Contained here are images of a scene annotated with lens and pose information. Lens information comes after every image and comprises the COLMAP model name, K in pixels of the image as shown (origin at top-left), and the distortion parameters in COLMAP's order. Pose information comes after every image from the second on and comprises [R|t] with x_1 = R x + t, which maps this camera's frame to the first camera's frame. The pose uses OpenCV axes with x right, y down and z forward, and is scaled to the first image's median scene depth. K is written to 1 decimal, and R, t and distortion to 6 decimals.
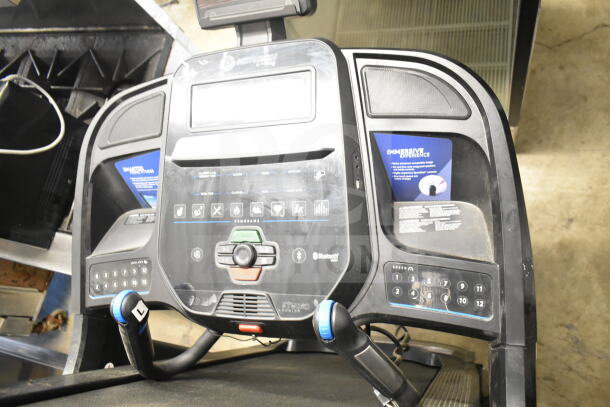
lens RADIAL K [[469.0, 0, 308.1], [0, 469.0, 188.8], [0, 0, 1]] dist [-0.004947, -0.011393]
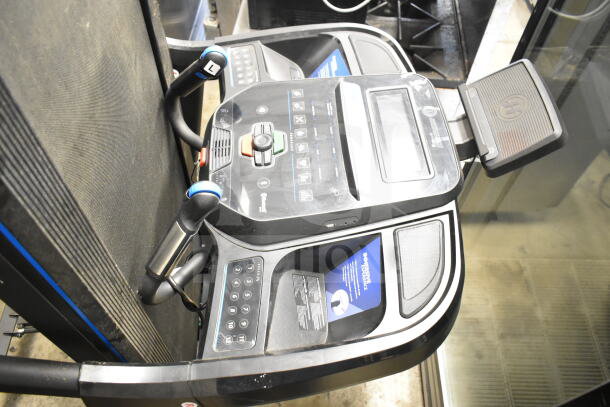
lens RADIAL K [[469.0, 0, 308.1], [0, 469.0, 188.8], [0, 0, 1]] dist [-0.004947, -0.011393]
pose [[0.094856, 0.962850, -0.252827, 0.281063], [-0.984748, 0.127968, 0.117884, -0.094355], [0.145858, 0.237789, 0.960303, -0.084516]]
